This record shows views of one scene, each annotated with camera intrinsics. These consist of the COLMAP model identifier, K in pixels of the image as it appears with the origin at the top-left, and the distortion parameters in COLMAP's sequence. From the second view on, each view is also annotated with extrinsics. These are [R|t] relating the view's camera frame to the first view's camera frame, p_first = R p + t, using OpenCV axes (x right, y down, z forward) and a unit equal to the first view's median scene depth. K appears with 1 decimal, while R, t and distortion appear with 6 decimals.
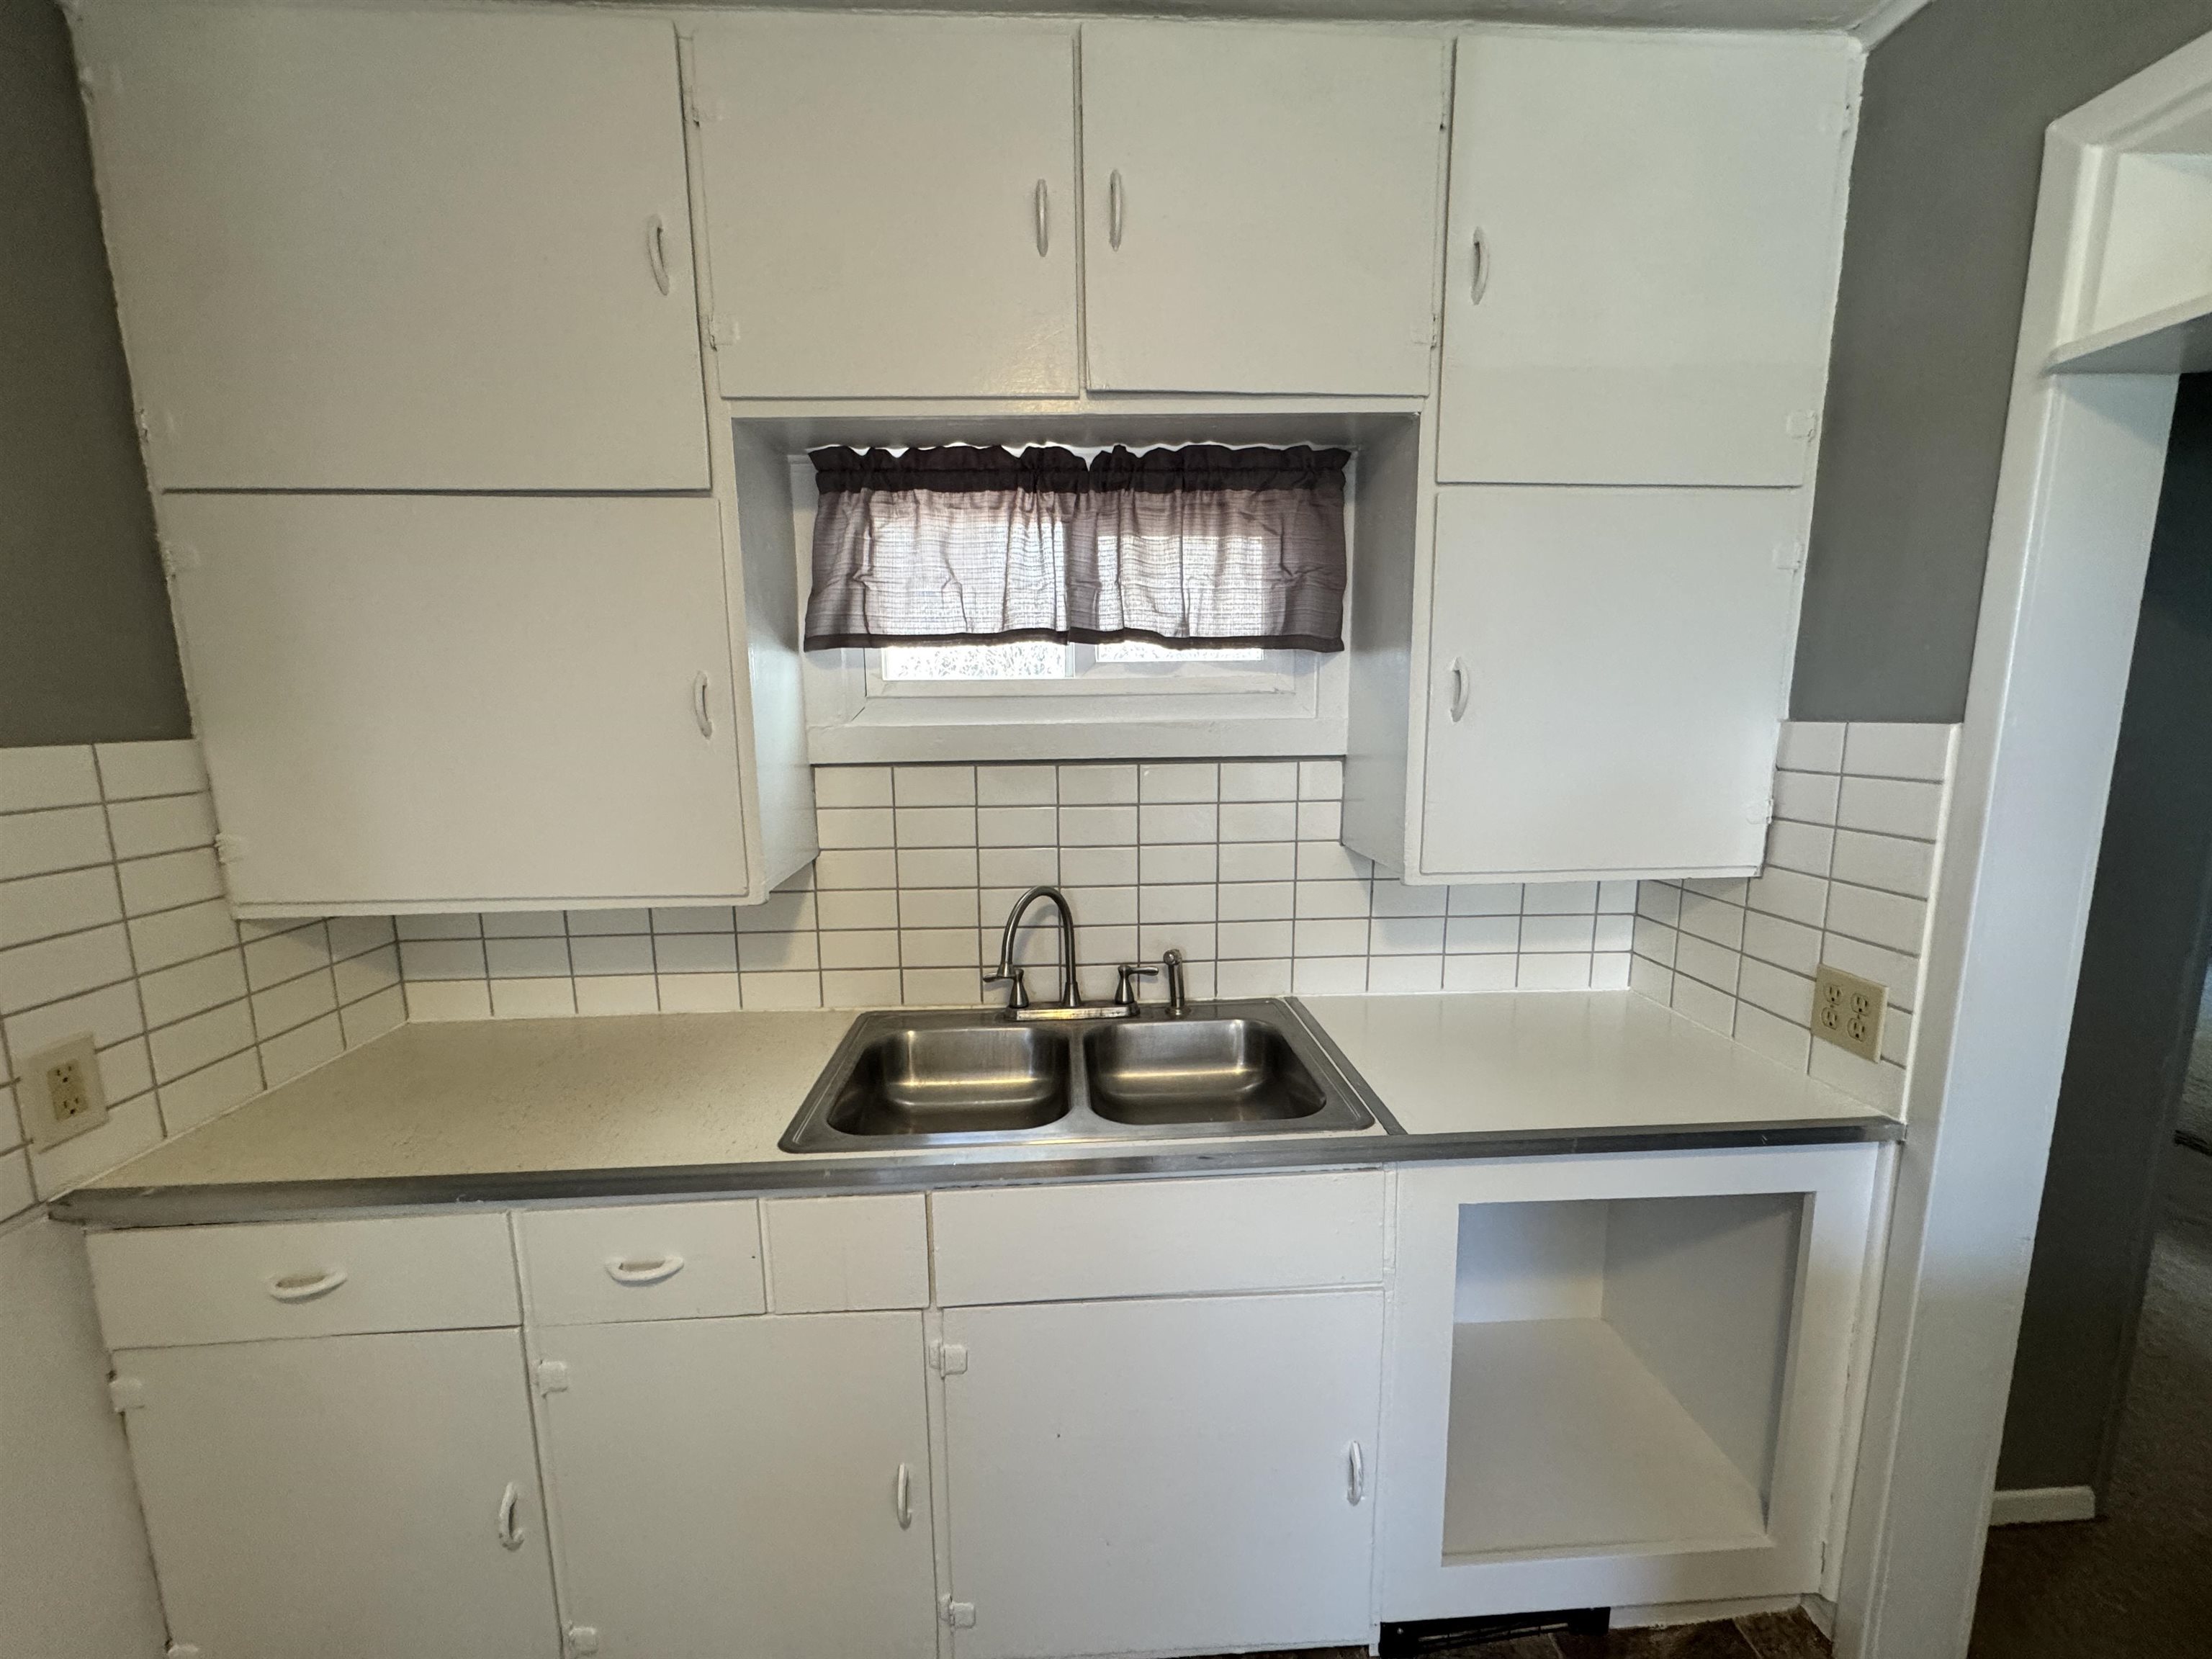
lens RADIAL K [[894.1, 0, 1106.0], [0, 894.1, 829.5], [0, 0, 1]] dist [0.000495, 0.000058]
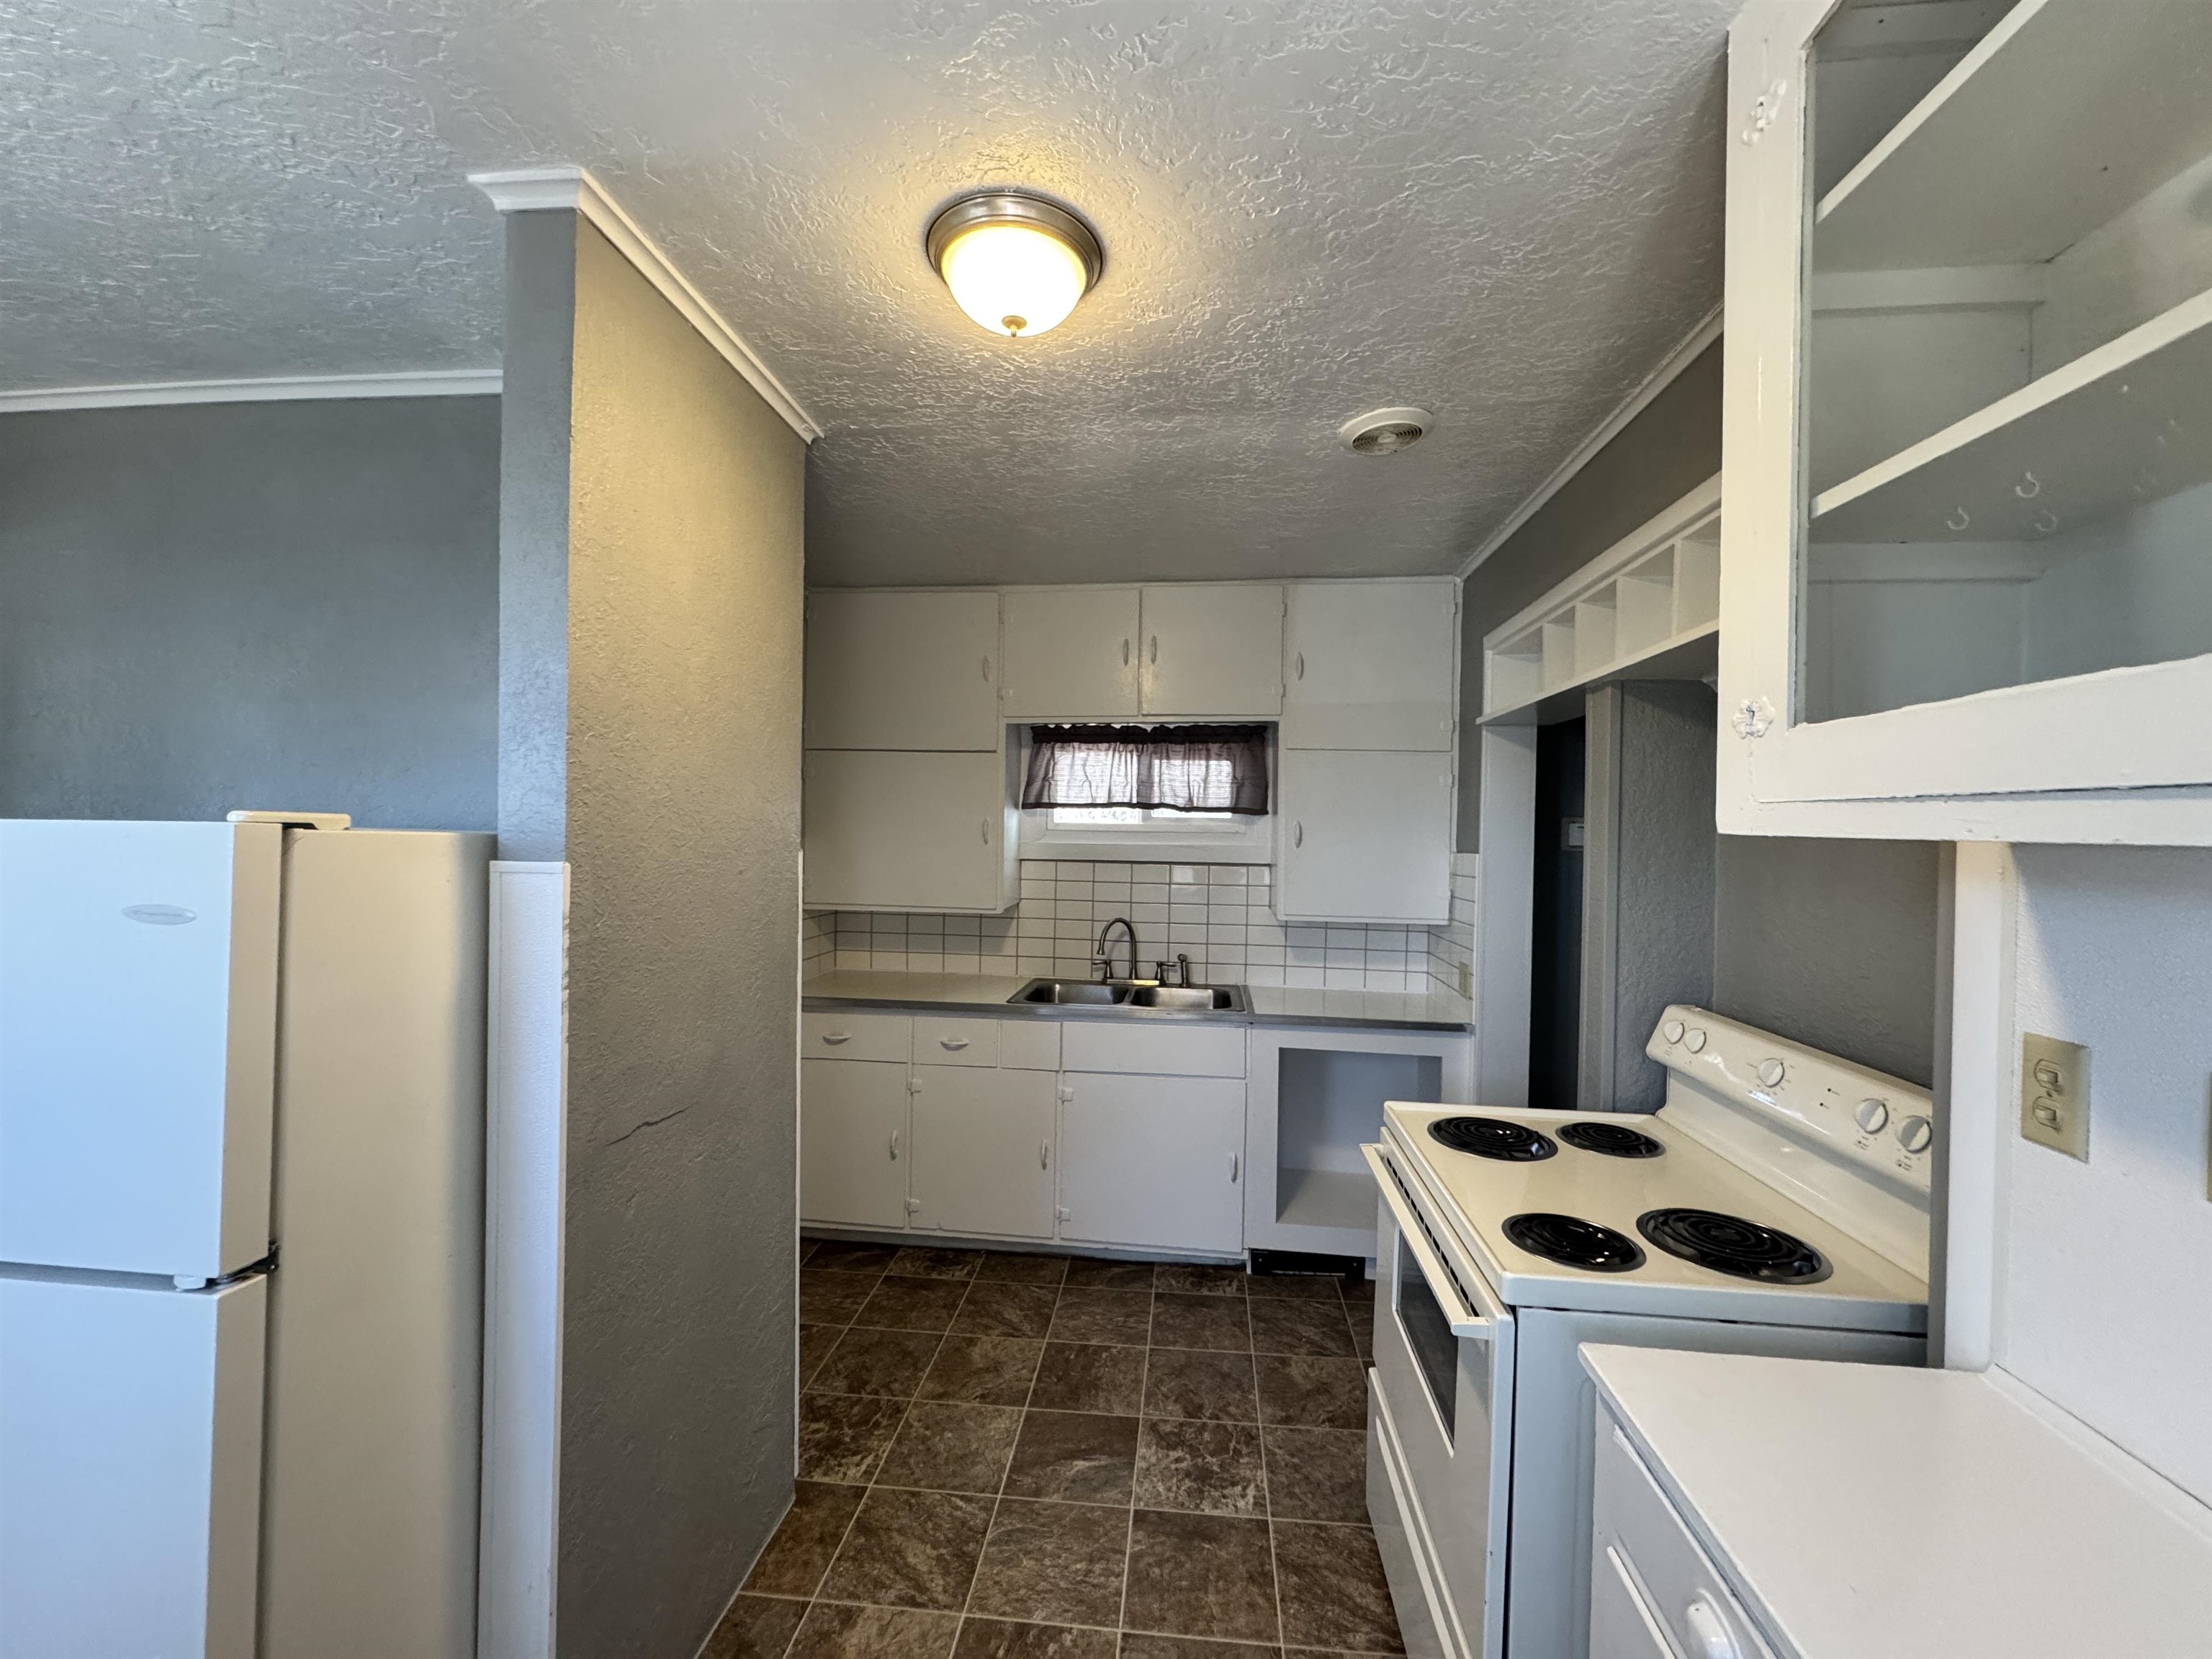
lens RADIAL K [[872.9, 0, 1106.0], [0, 872.9, 829.5], [0, 0, 1]] dist [-0.001534, -0.000153]
pose [[0.986559, 0.027324, -0.161107, 0.234377], [-0.050532, 0.988609, -0.141768, 0.155986], [0.155399, 0.148003, 0.976702, -1.133795]]
